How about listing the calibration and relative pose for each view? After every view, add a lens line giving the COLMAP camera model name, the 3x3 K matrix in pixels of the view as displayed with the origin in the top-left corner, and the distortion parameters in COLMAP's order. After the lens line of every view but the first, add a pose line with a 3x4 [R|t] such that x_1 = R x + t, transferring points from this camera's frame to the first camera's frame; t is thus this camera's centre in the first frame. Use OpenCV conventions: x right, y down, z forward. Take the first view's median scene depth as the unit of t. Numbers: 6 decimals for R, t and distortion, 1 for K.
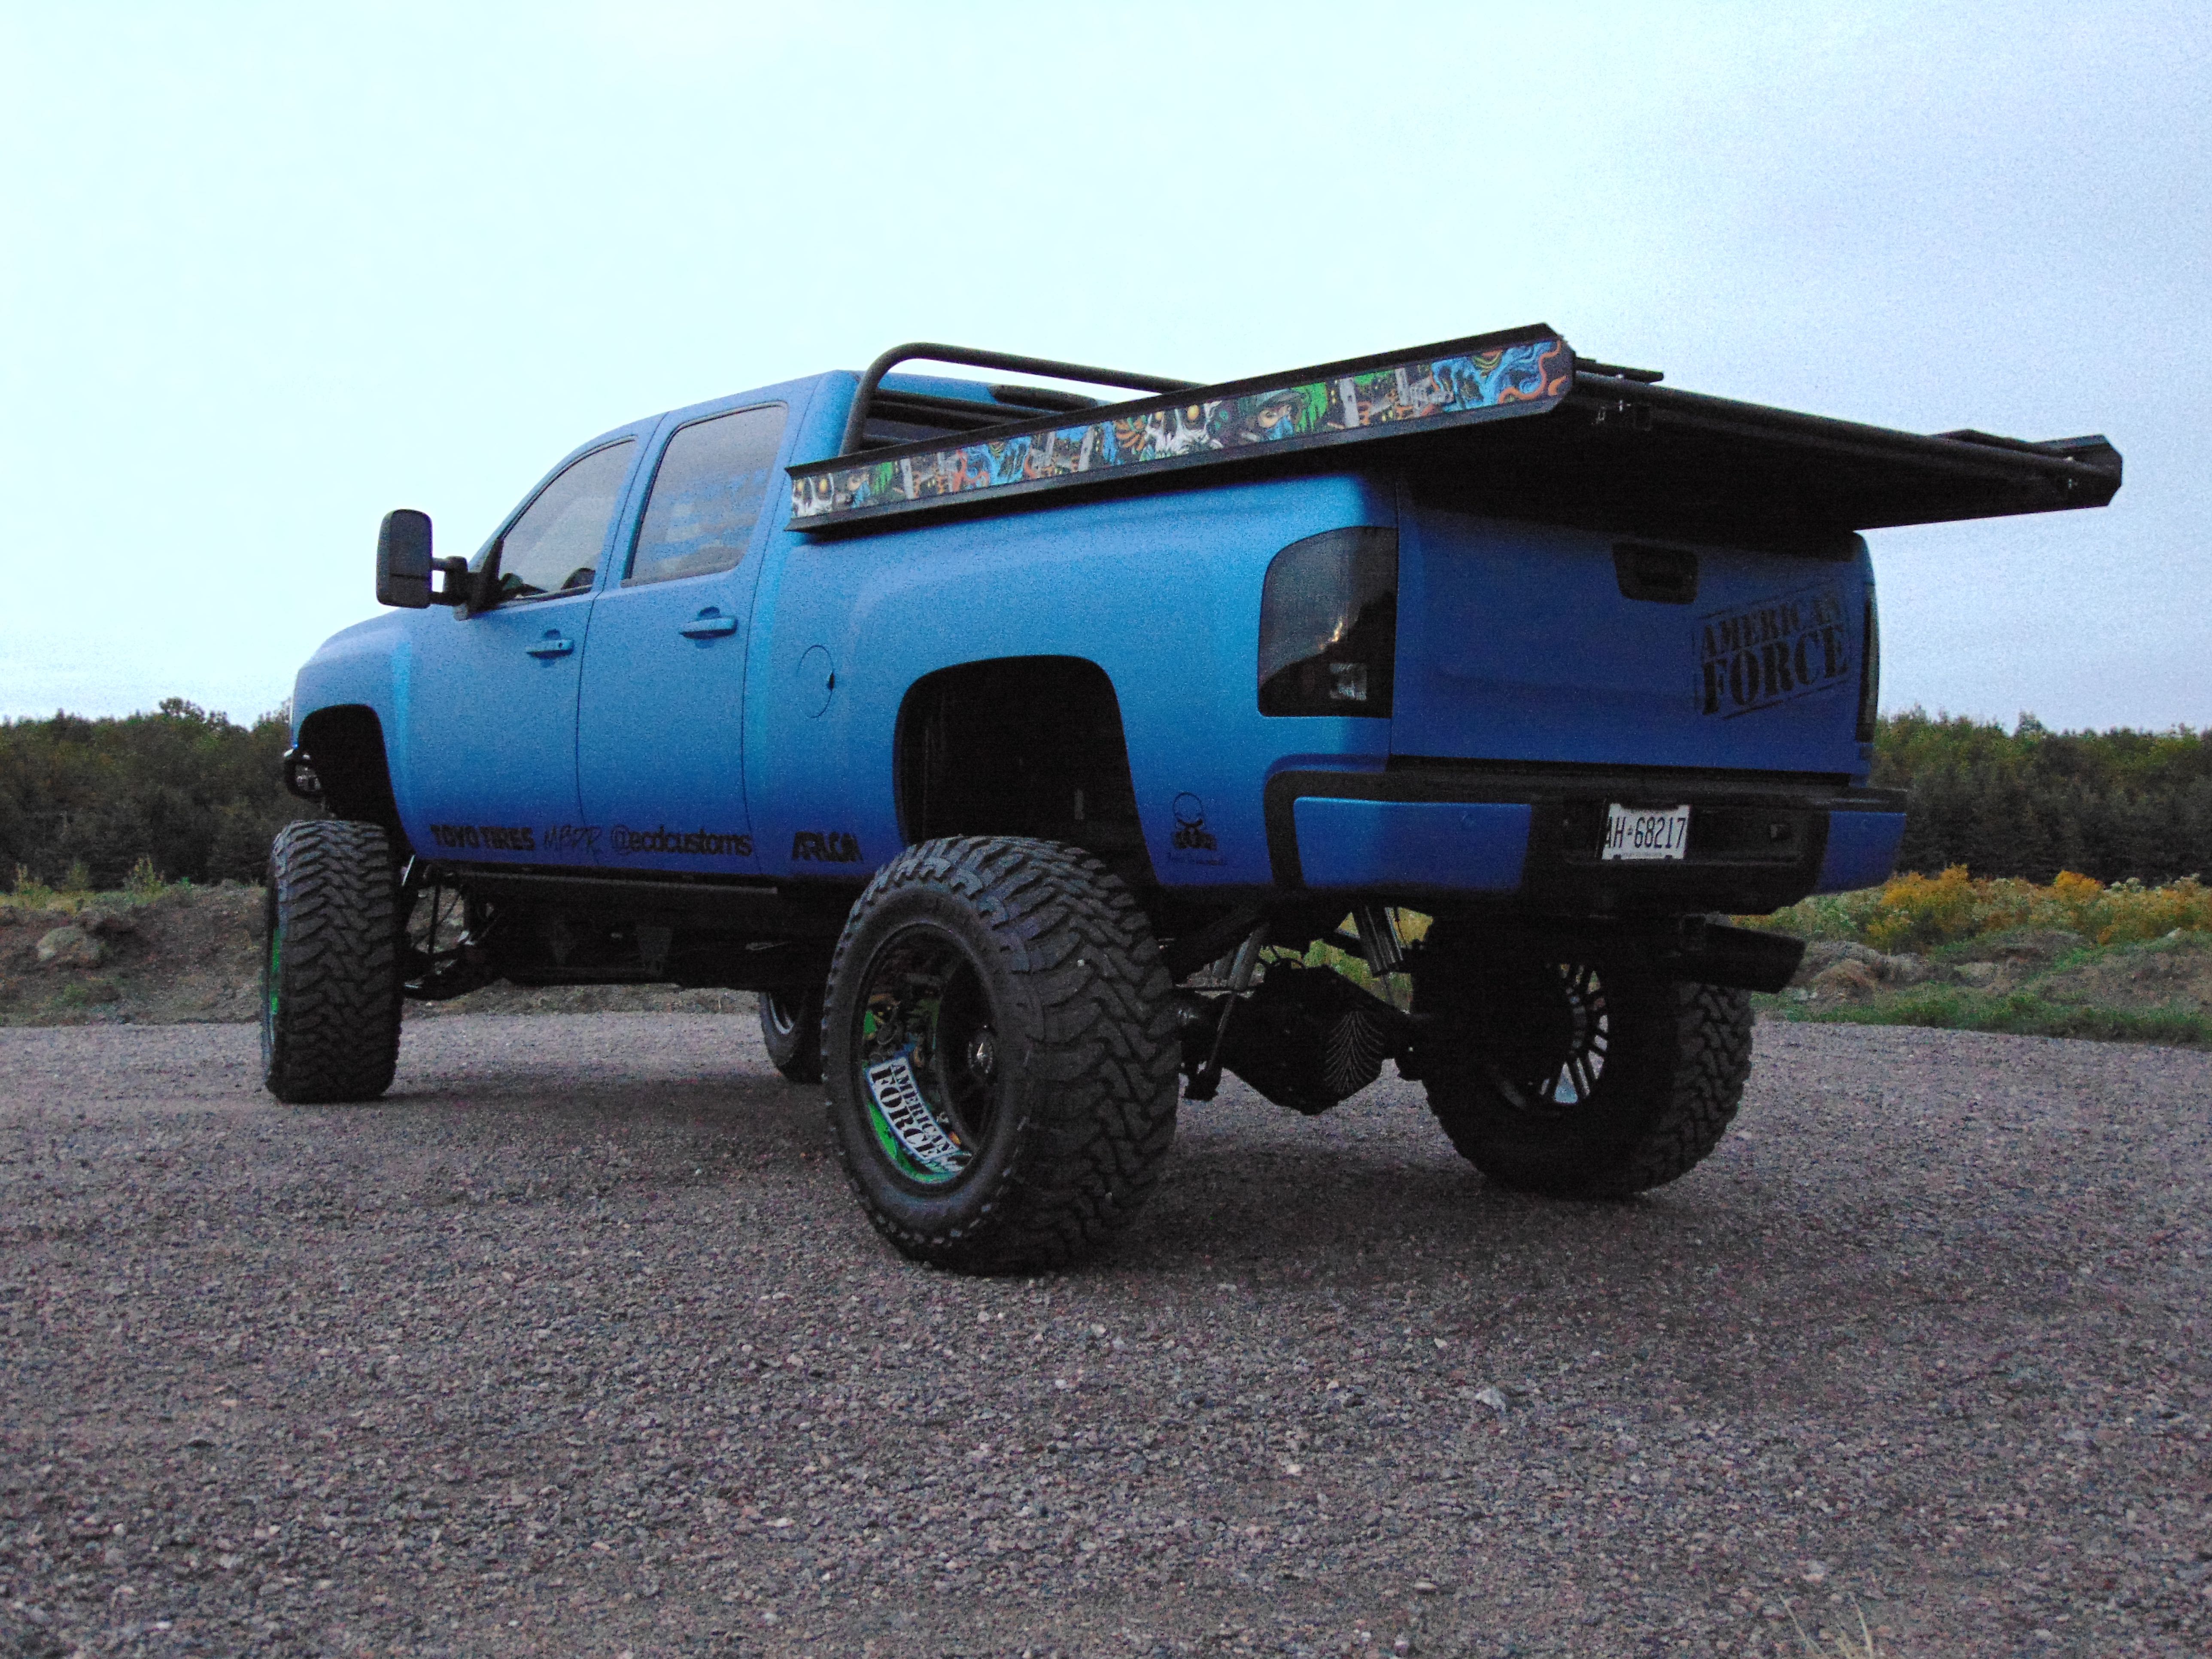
lens RADIAL K [[2610.8, 0, 1106.0], [0, 2610.8, 829.5], [0, 0, 1]] dist [-0.020502, 0.014685]
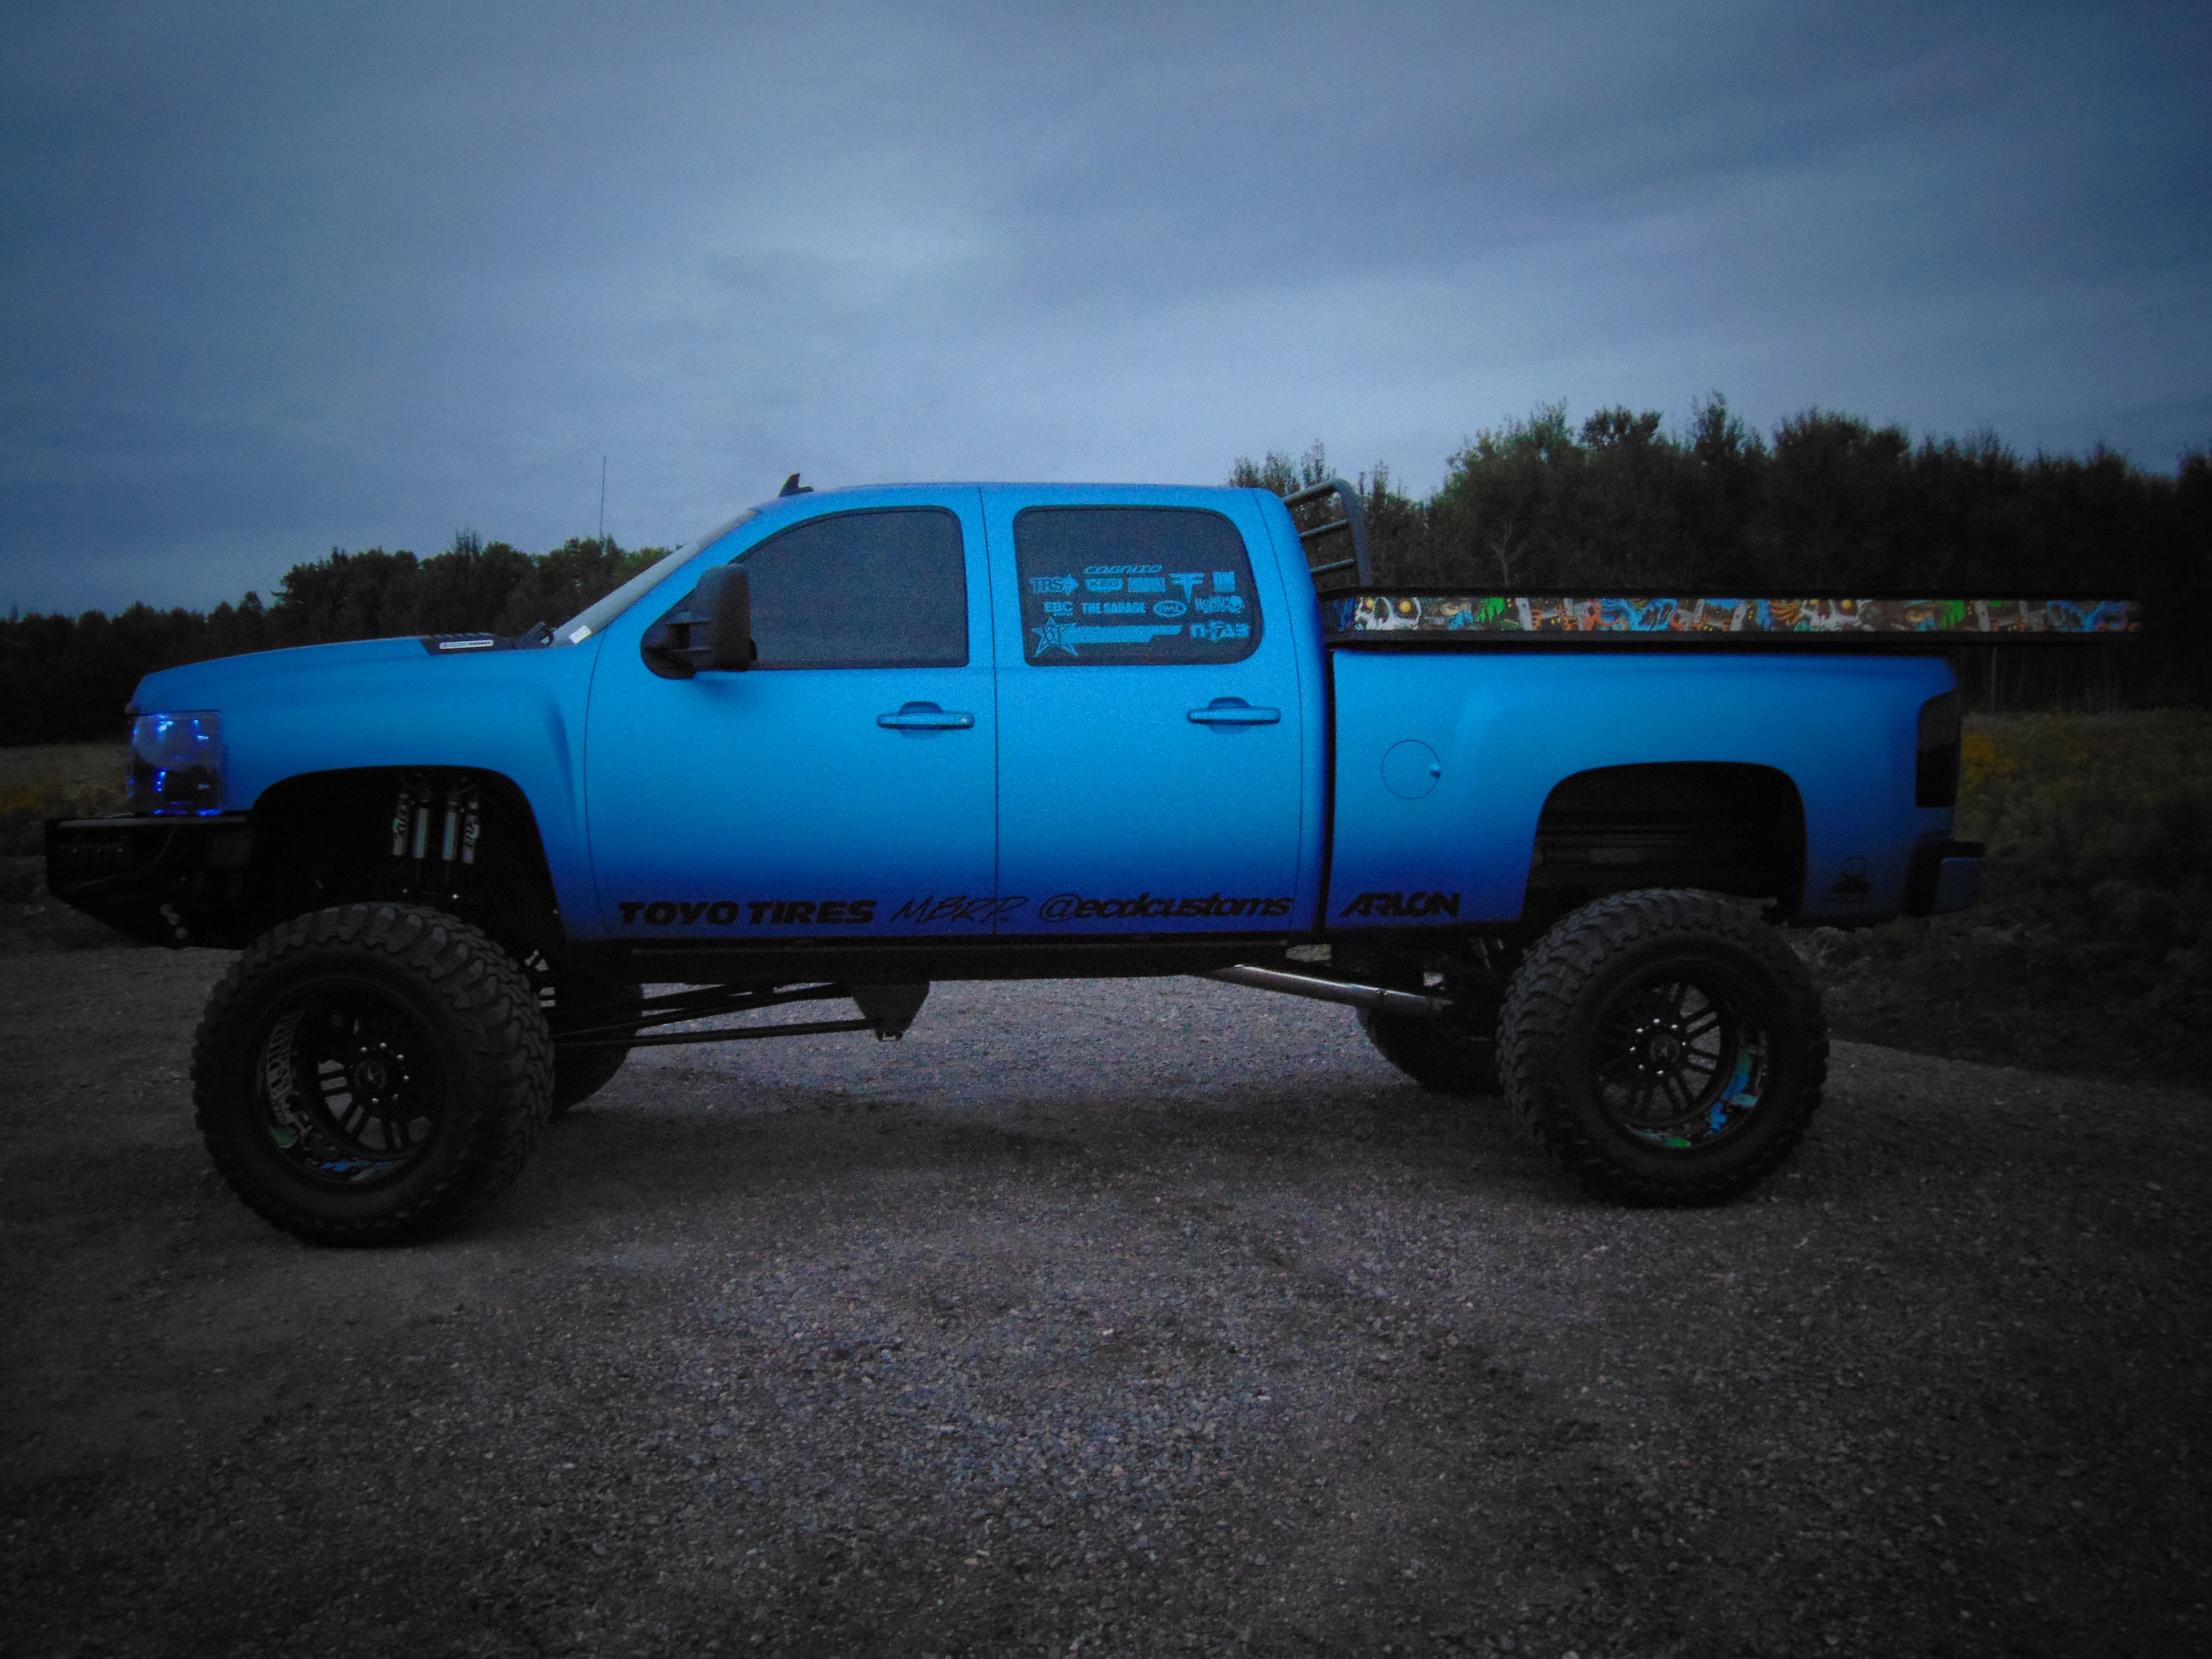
lens RADIAL K [[2233.0, 0, 1108.4], [0, 2233.0, 870.2], [0, 0, 1]] dist [-0.006633, 0.012245]
pose [[0.499793, -0.075578, 0.862841, -1.226345], [0.007964, 0.996545, 0.082676, -0.109951], [-0.866108, -0.034449, 0.498668, 0.679452]]
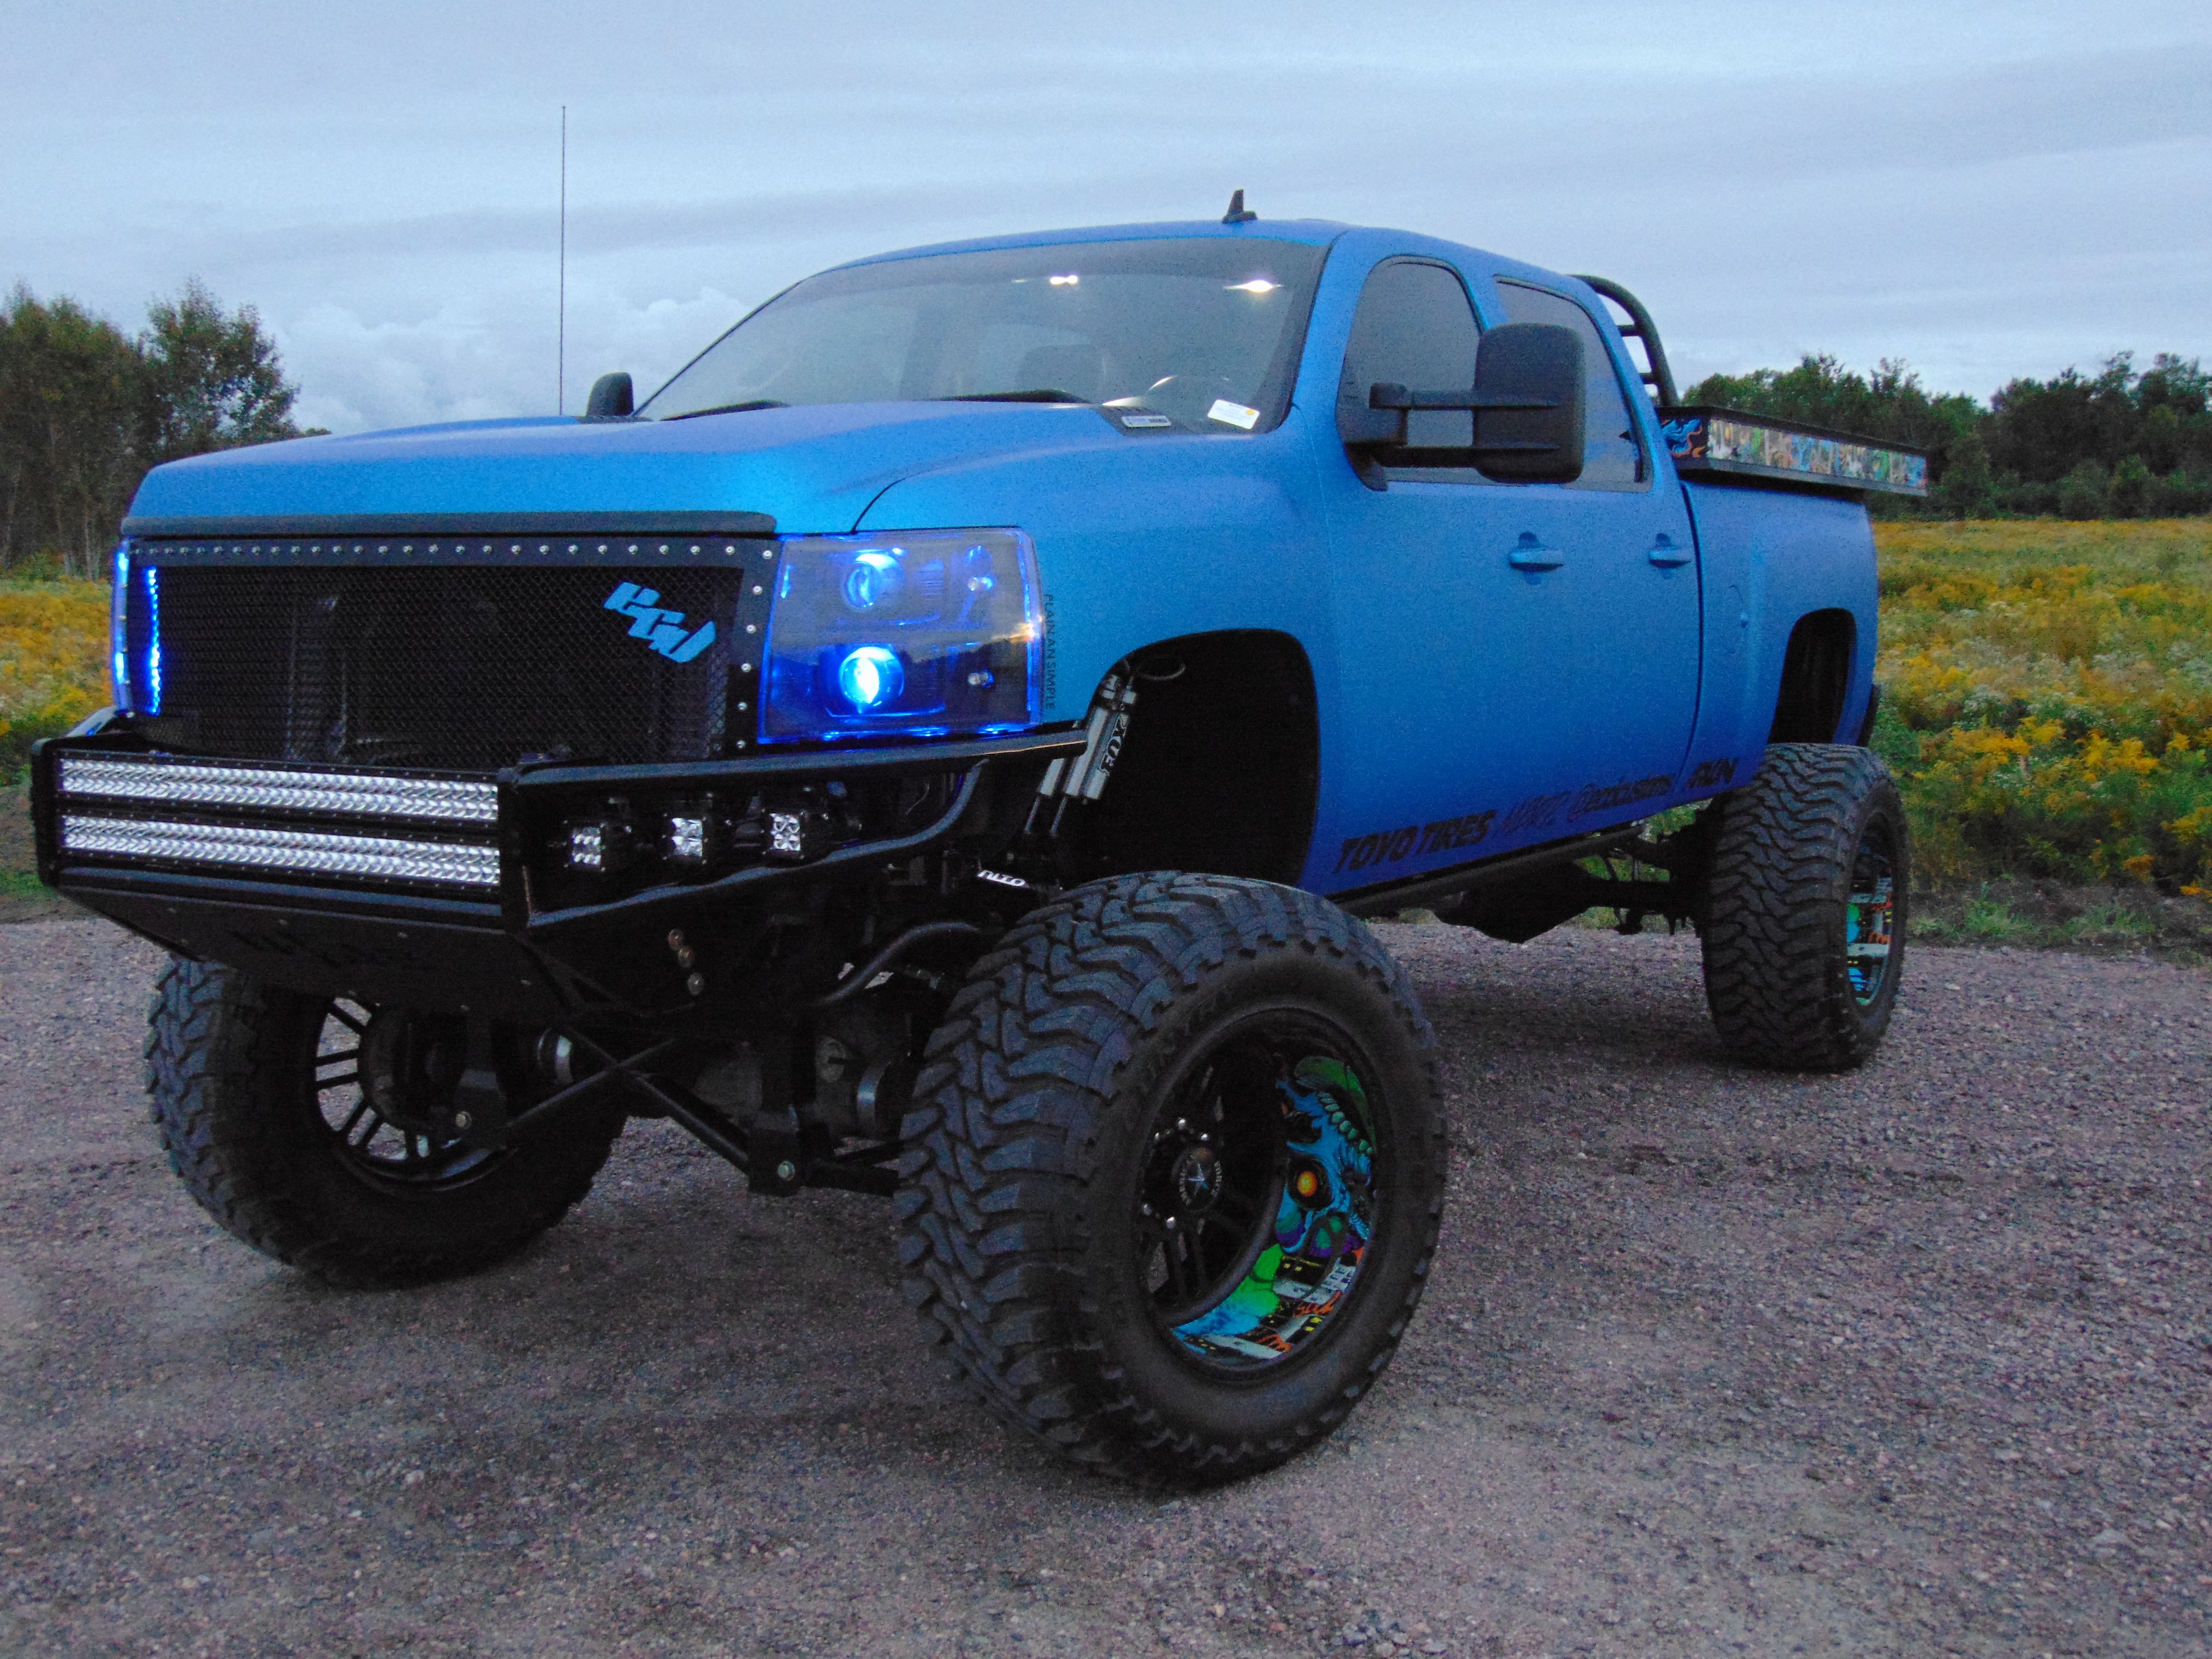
lens RADIAL K [[2420.4, 0, 1091.5], [0, 2420.4, 836.4], [0, 0, 1]] dist [-0.064473, -0.004984]
pose [[-0.344234, -0.114317, 0.931898, -1.076964], [-0.004338, 0.992743, 0.120178, -0.097129], [-0.938874, 0.037327, -0.342232, 1.797032]]
